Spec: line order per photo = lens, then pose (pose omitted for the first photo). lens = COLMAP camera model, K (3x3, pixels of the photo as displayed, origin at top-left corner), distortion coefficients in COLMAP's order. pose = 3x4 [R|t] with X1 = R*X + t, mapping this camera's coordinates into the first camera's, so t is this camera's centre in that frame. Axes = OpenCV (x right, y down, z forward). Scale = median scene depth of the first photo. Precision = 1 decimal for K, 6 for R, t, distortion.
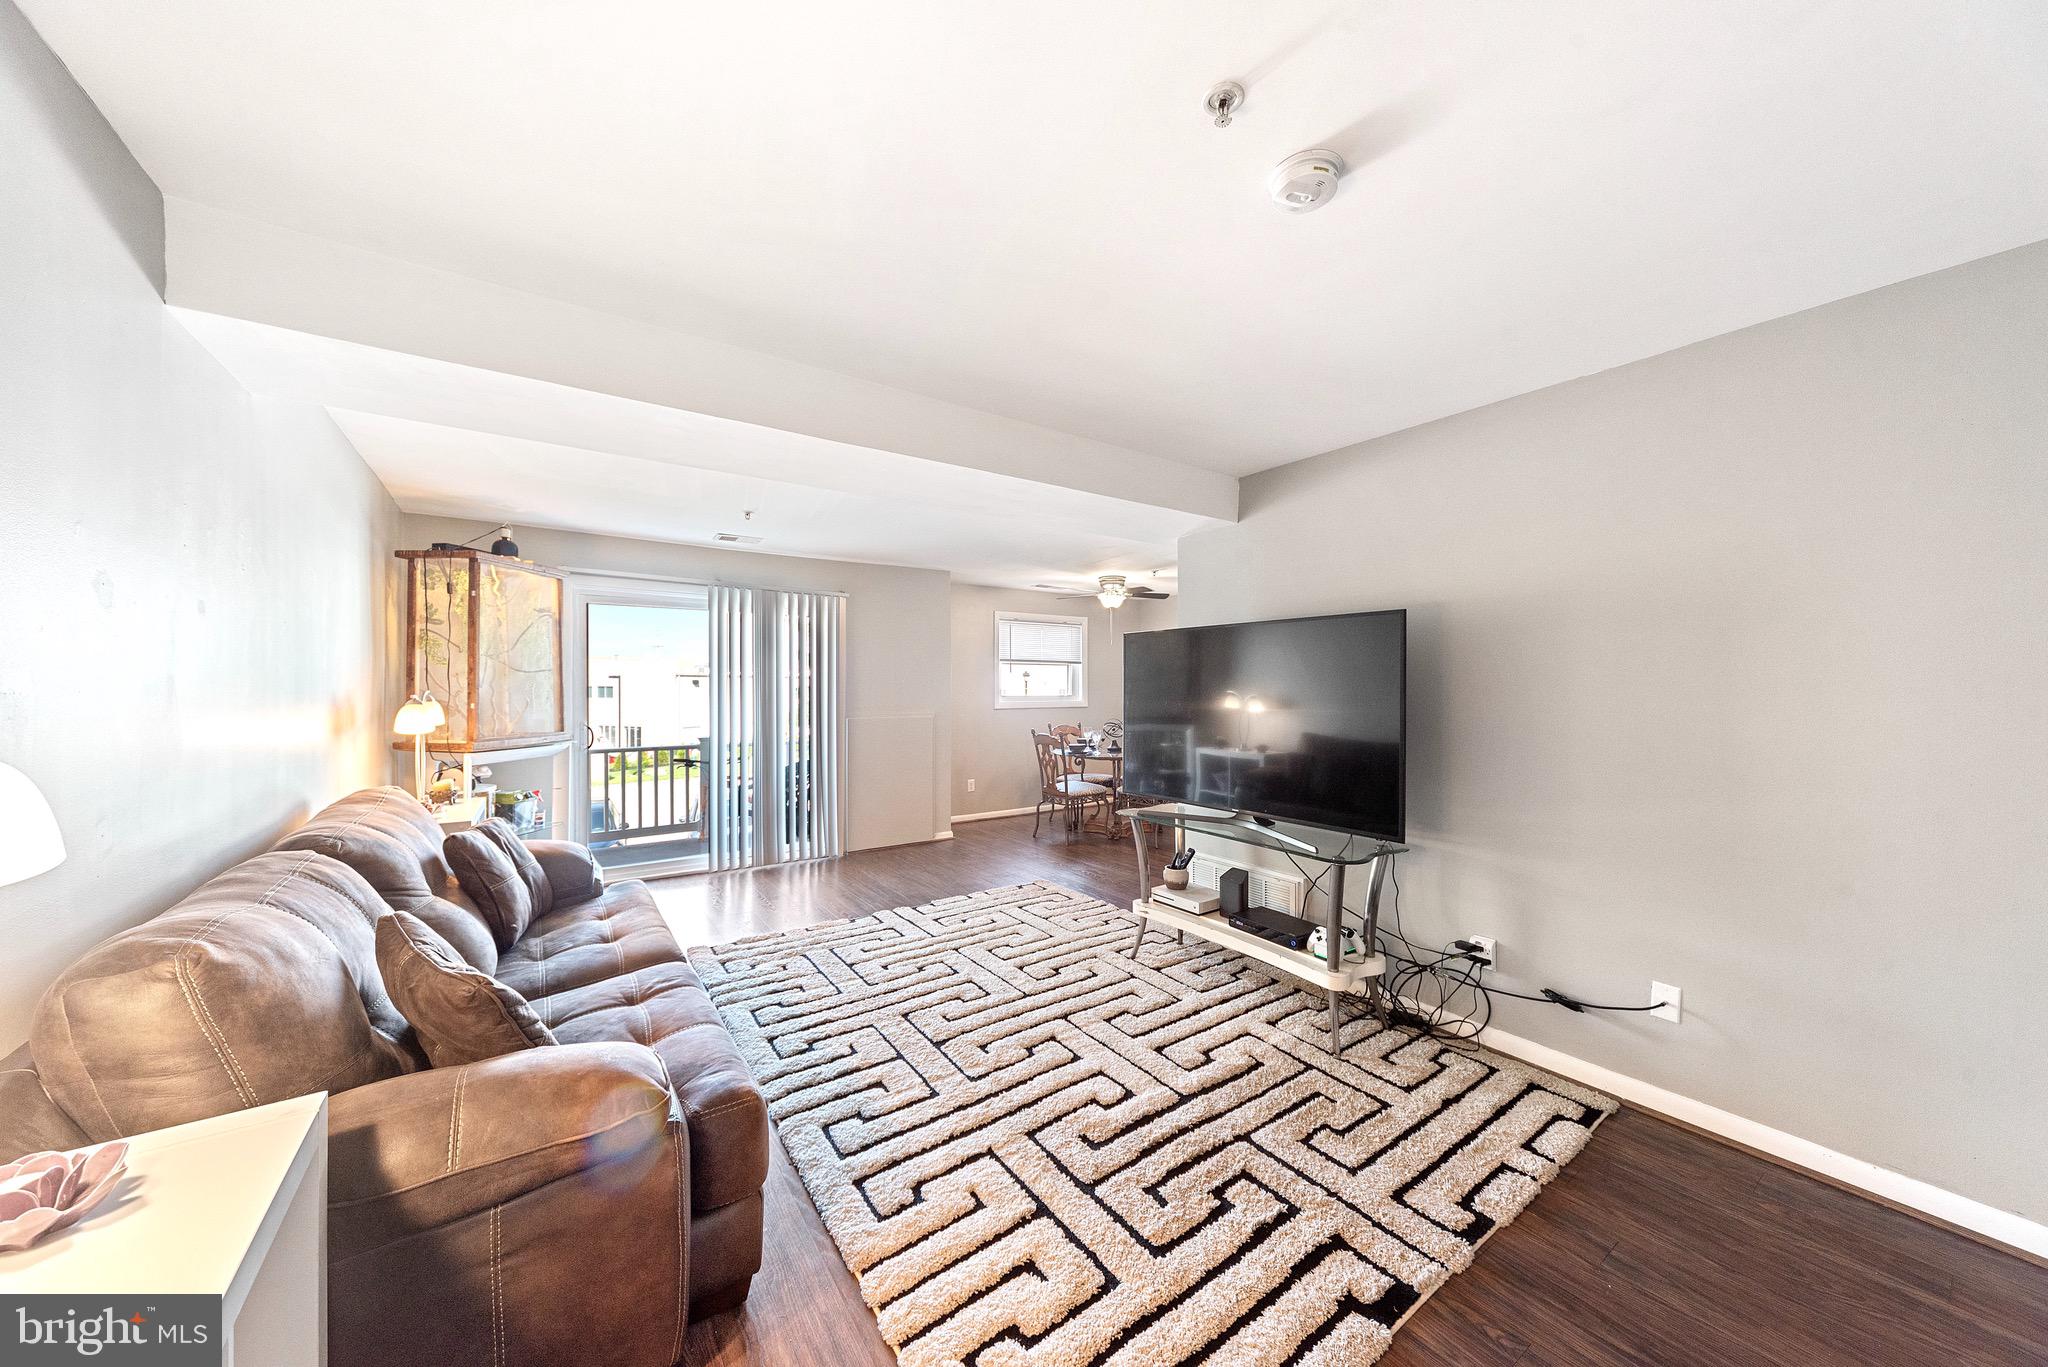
lens RADIAL K [[707.6, 0, 1024.0], [0, 707.6, 683.5], [0, 0, 1]] dist [-0.000362, -0.000002]
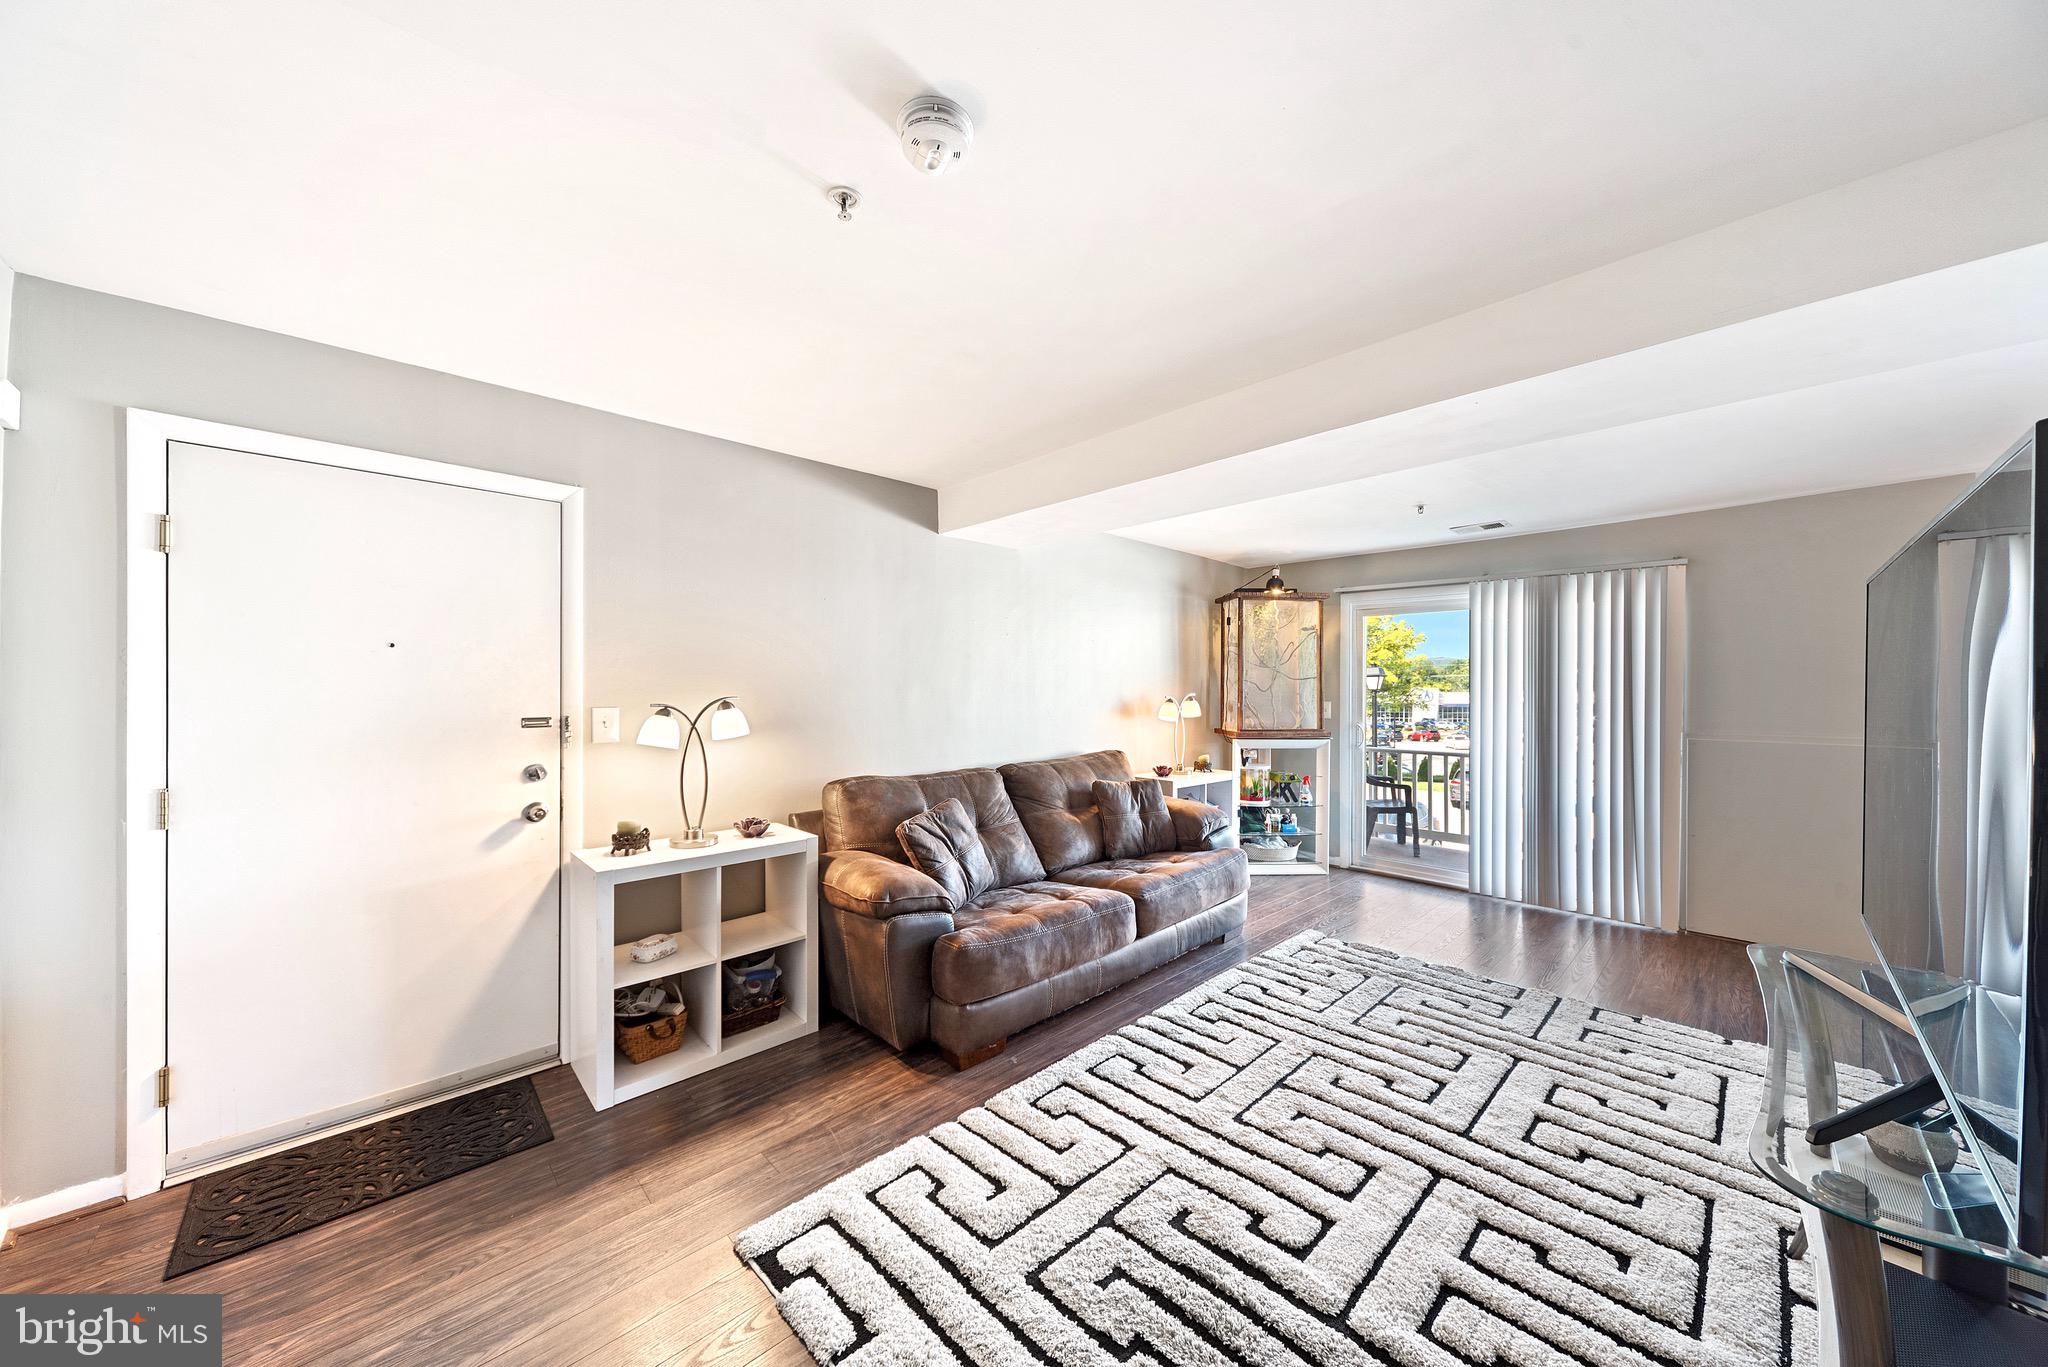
lens RADIAL K [[698.4, 0, 1021.8], [0, 698.4, 688.8], [0, 0, 1]] dist [0.000574, 0.000051]
pose [[0.155538, 0.001116, -0.987829, 0.758457], [0.000137, 0.999999, 0.001151, -0.002467], [0.987830, -0.000315, 0.155538, 0.562242]]
